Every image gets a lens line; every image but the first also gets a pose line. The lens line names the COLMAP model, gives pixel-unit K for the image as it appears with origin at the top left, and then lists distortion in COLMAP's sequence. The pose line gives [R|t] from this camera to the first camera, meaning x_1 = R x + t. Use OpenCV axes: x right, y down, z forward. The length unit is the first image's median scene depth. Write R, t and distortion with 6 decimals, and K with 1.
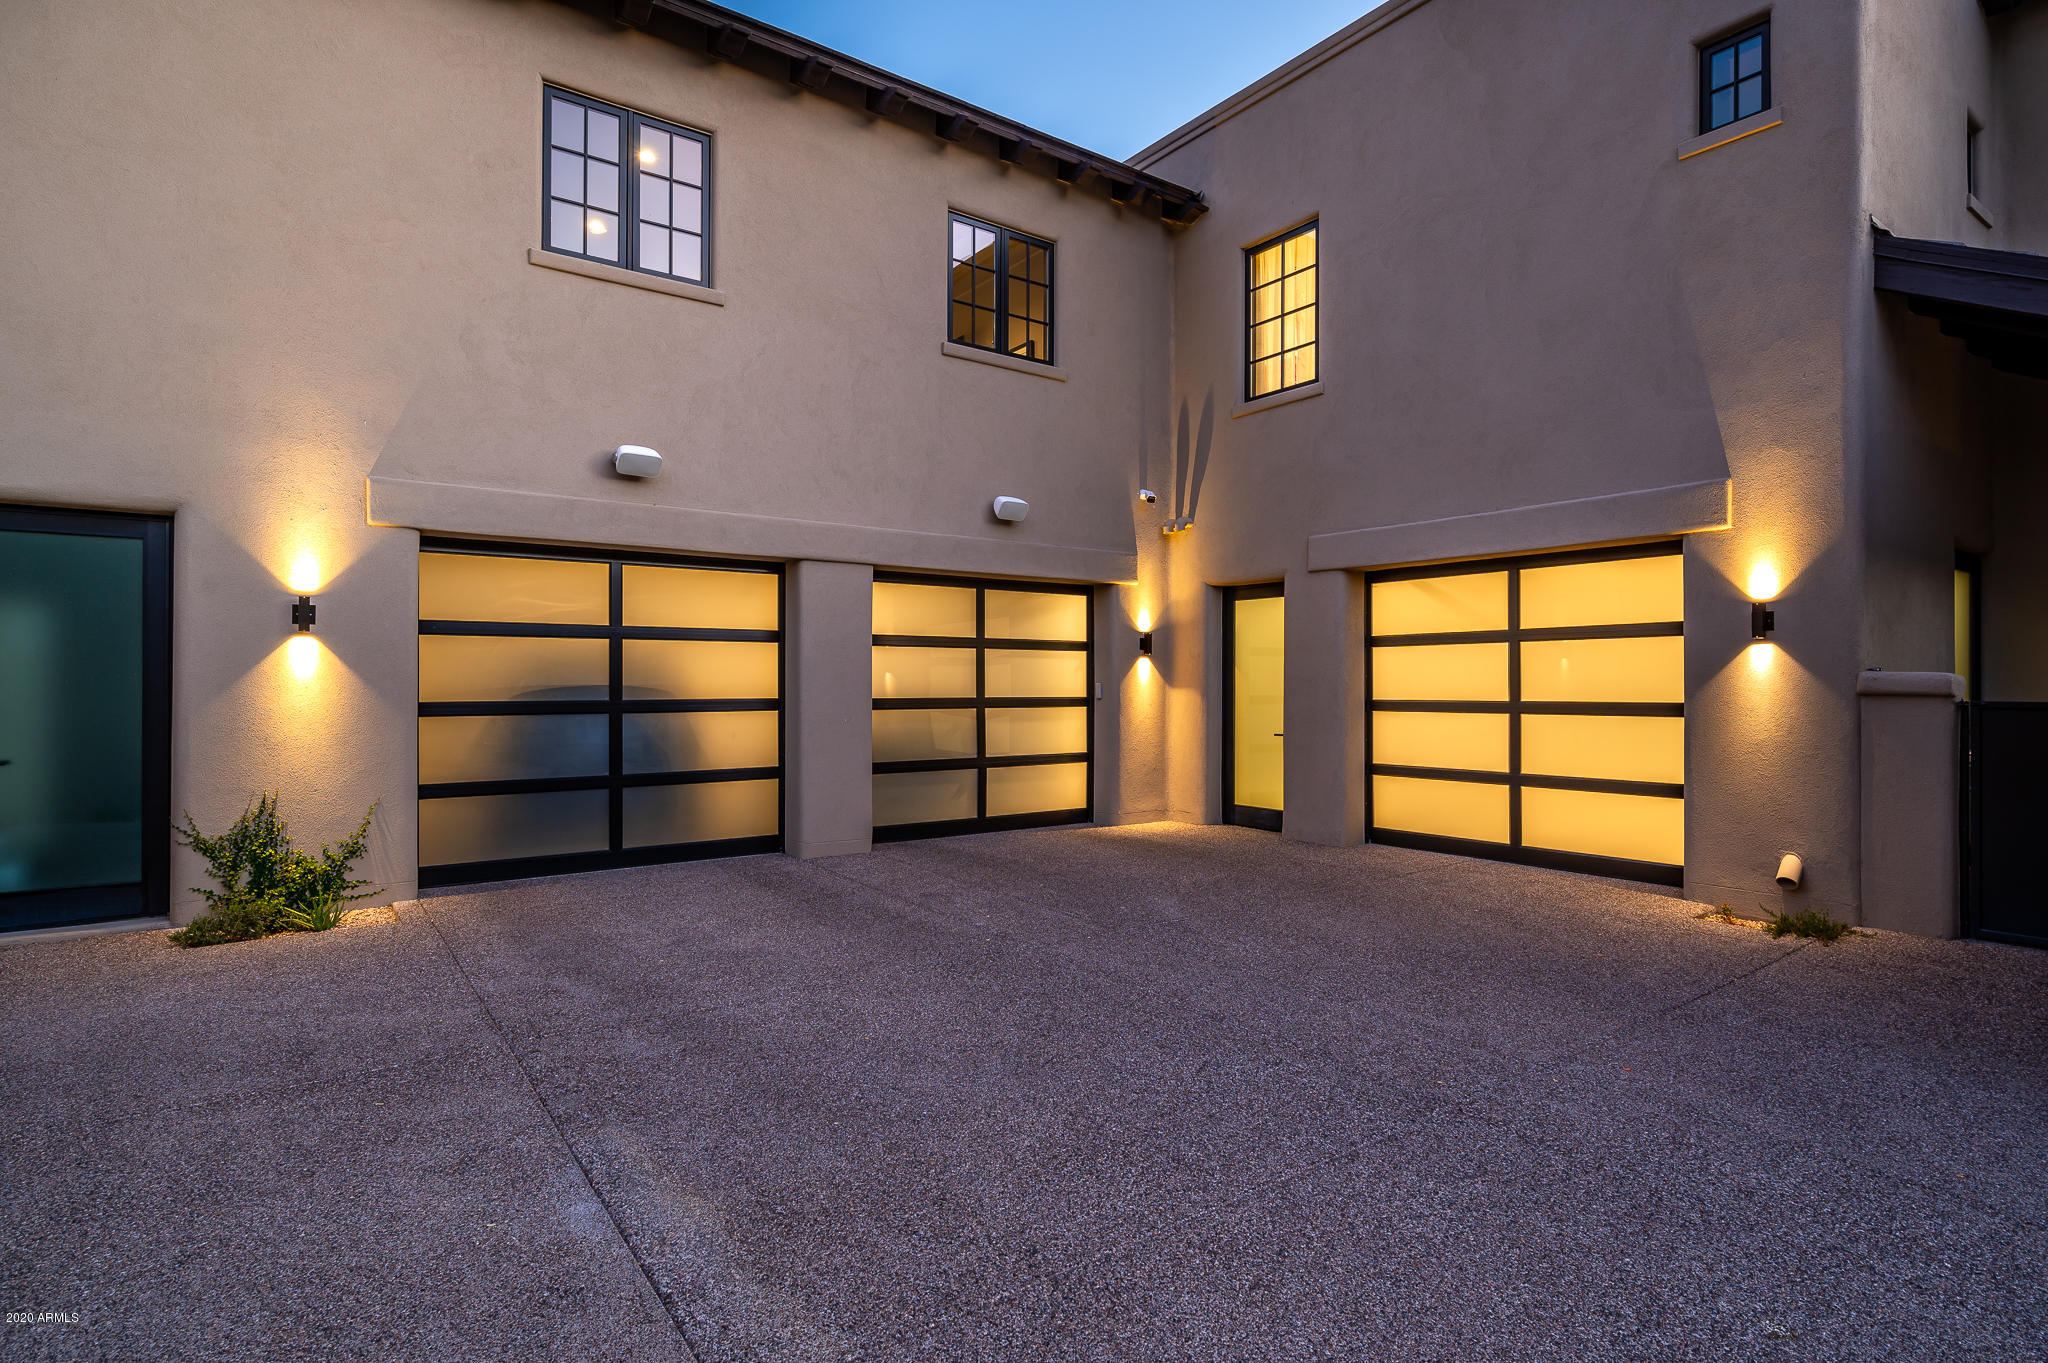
lens RADIAL K [[1025.7, 0, 1024.0], [0, 1025.7, 681.5], [0, 0, 1]] dist [-0.001270, -0.000284]
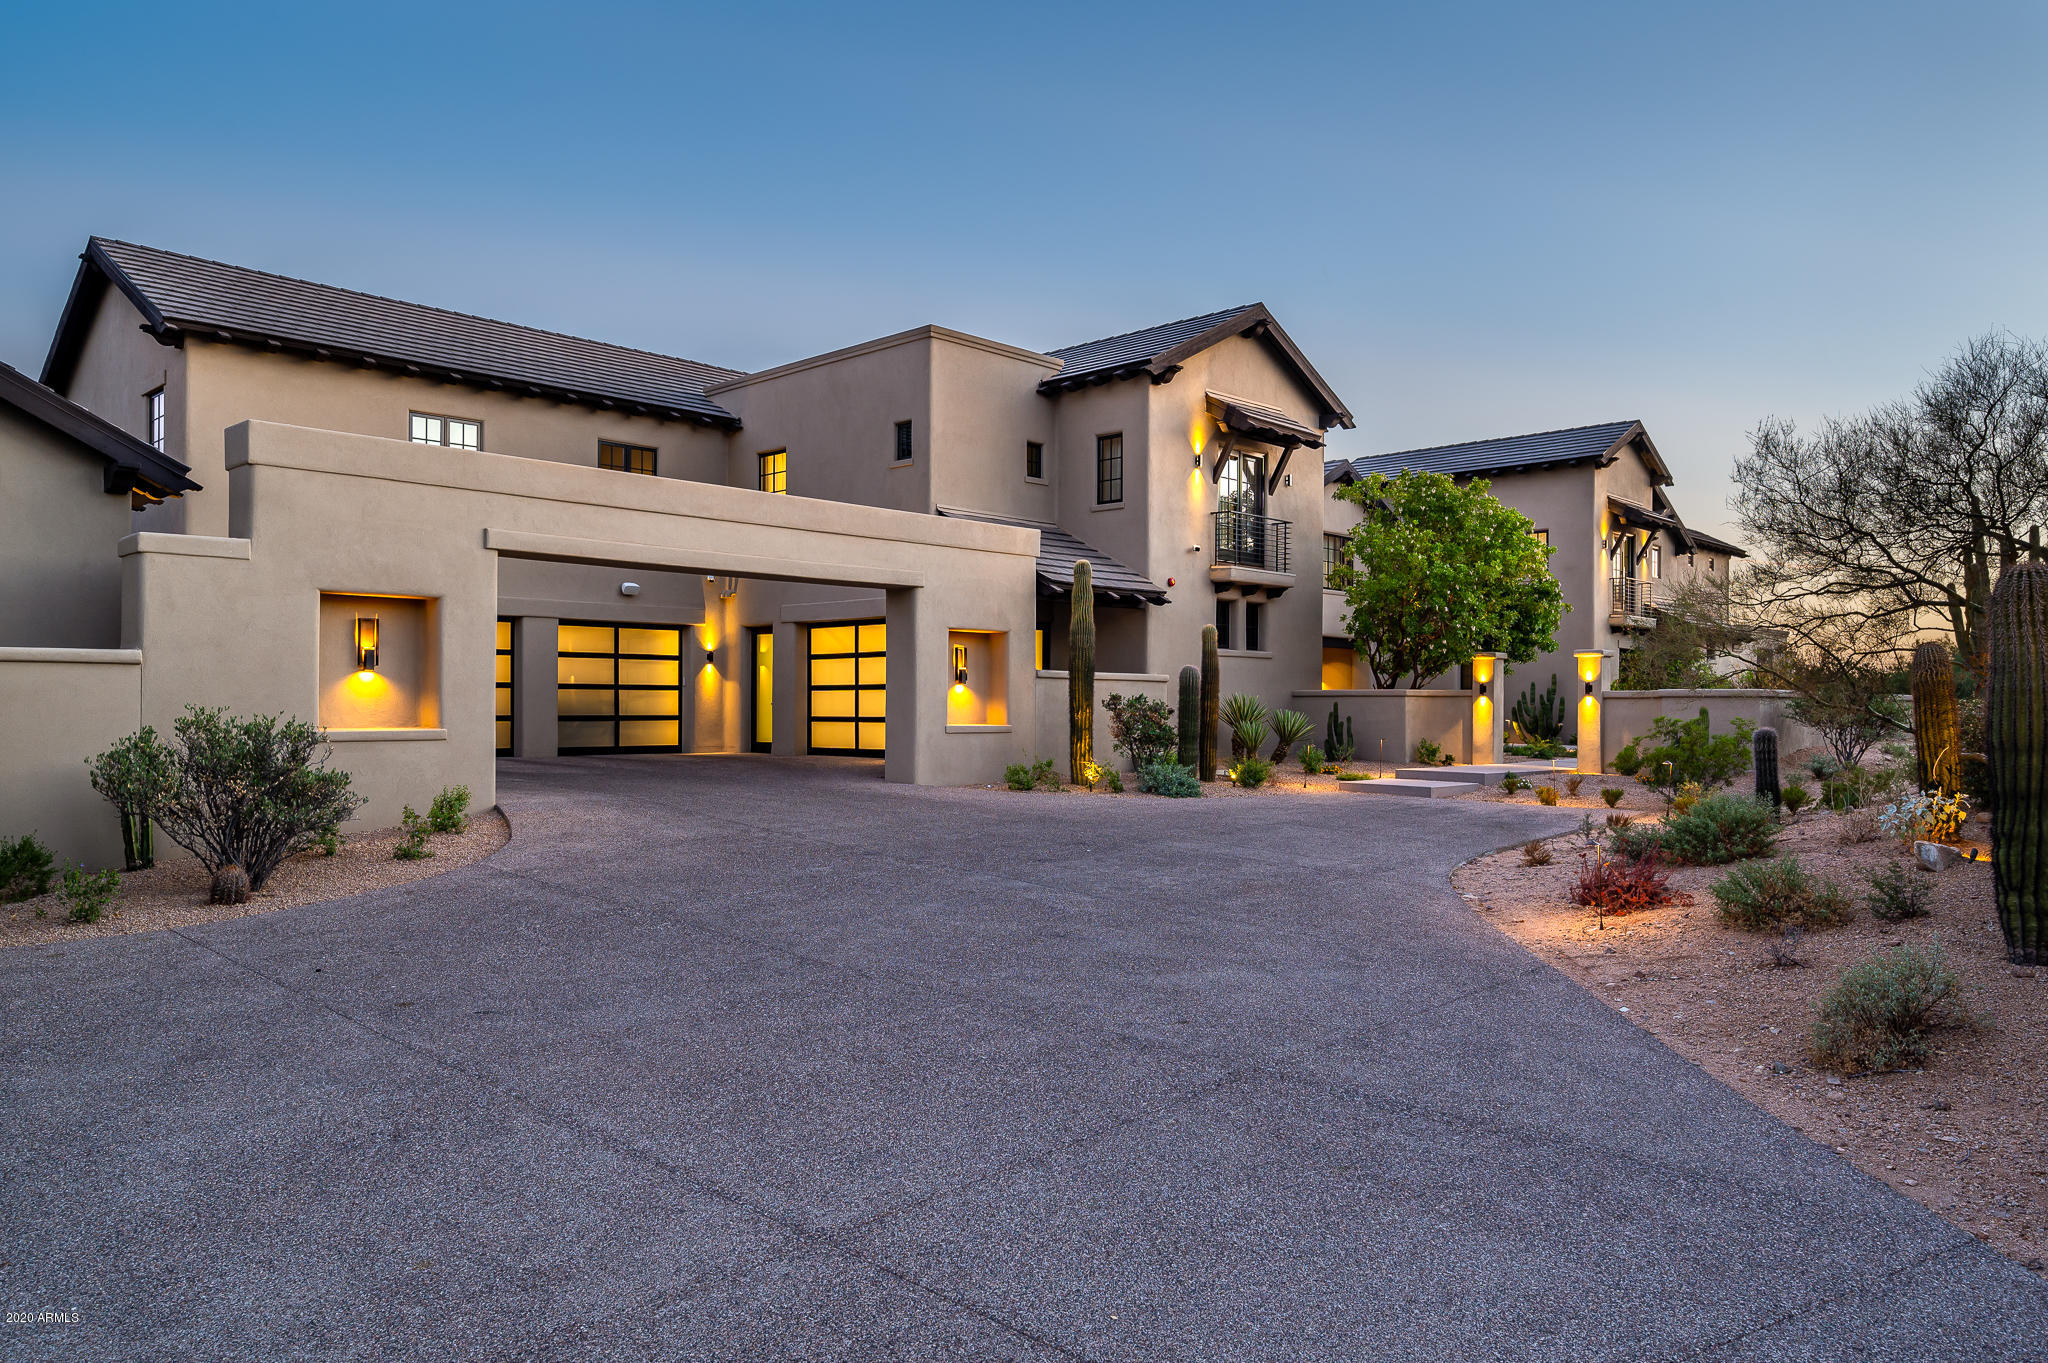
lens RADIAL K [[1354.1, 0, 1024.0], [0, 1354.1, 681.5], [0, 0, 1]] dist [-0.004338, -0.000763]
pose [[0.983434, 0.004354, 0.181212, 0.248456], [-0.002001, 0.999911, -0.013165, 0.042079], [-0.181253, 0.012584, 0.983356, -1.631921]]
